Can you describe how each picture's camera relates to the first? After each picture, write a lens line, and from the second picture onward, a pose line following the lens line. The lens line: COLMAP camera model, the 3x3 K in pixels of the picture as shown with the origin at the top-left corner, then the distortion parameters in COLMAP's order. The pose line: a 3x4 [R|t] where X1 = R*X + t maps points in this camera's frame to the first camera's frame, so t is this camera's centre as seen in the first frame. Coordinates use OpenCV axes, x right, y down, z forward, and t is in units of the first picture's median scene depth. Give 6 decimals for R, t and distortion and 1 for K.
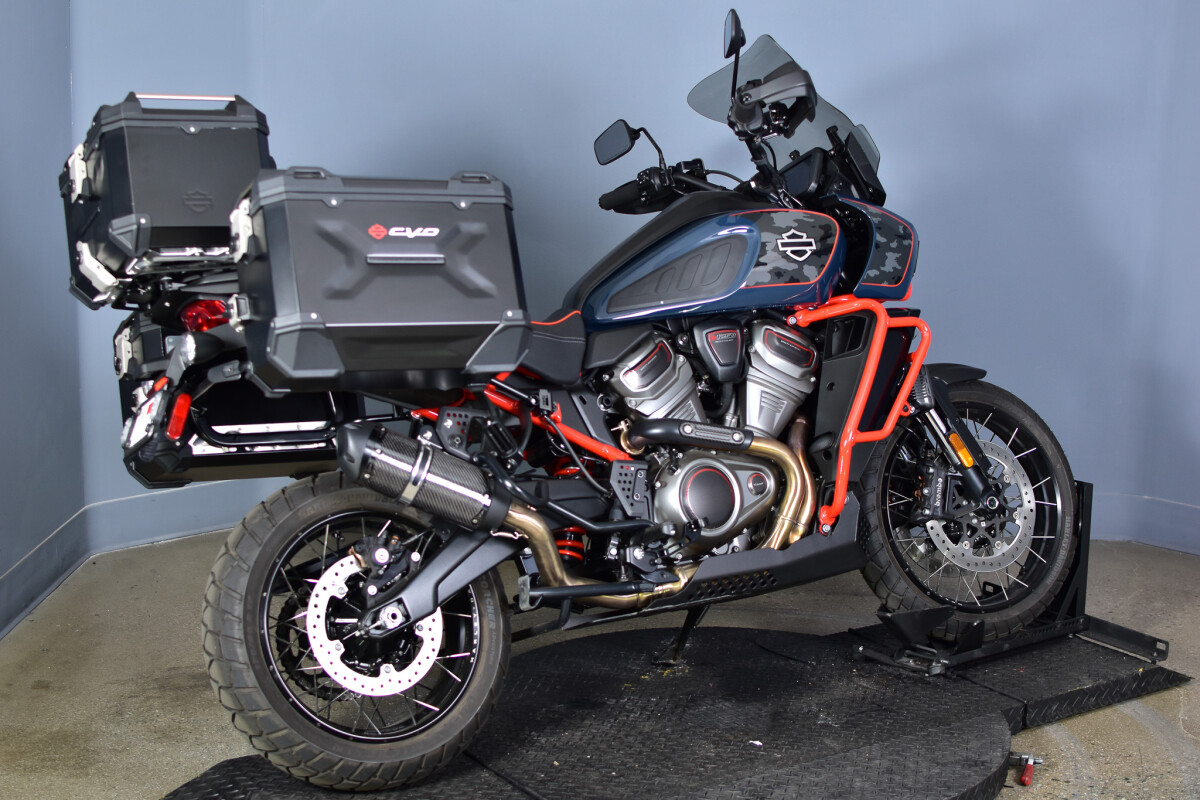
lens RADIAL K [[1834.7, 0, 600.0], [0, 1834.7, 400.0], [0, 0, 1]] dist [-0.159286, 0.099890]
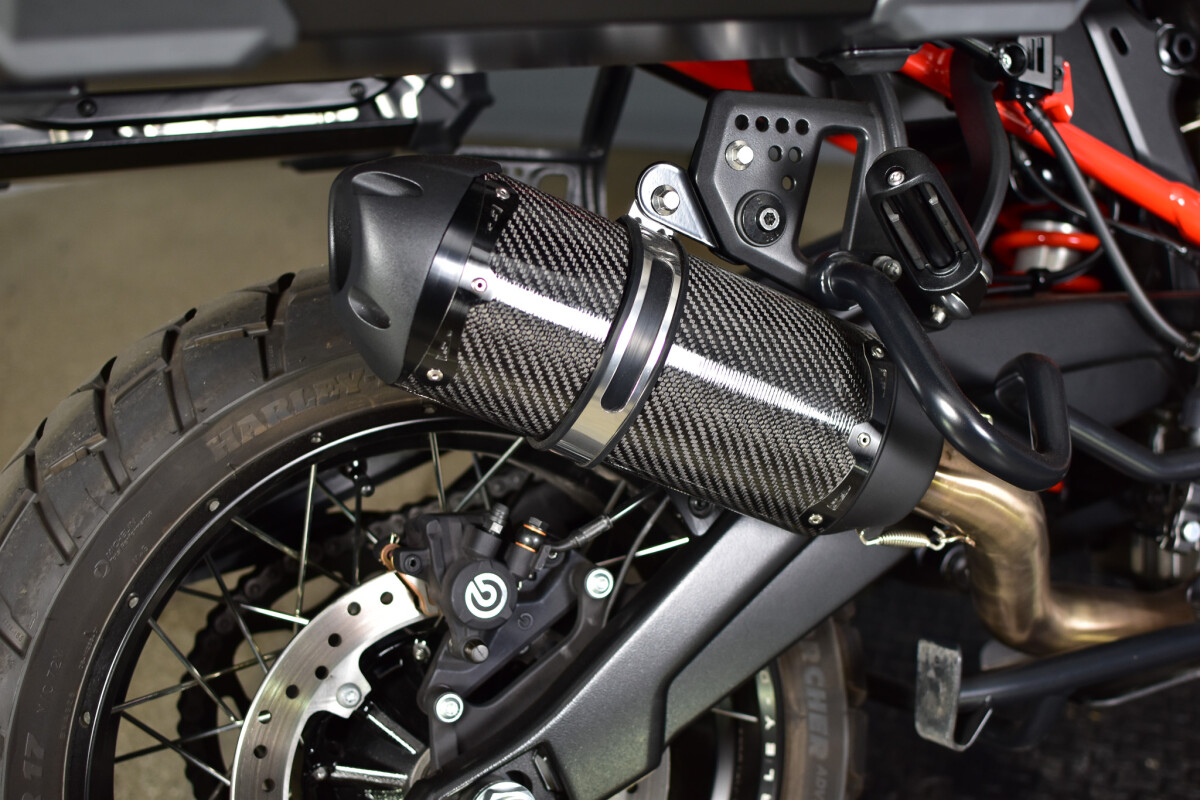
lens RADIAL K [[1834.7, 0, 600.0], [0, 1834.7, 400.0], [0, 0, 1]] dist [-0.159286, 0.099890]
pose [[0.993888, 0.077172, -0.078932, -0.079529], [-0.050146, 0.952632, 0.299963, -0.034584], [0.098342, -0.294172, 0.950680, 0.725246]]
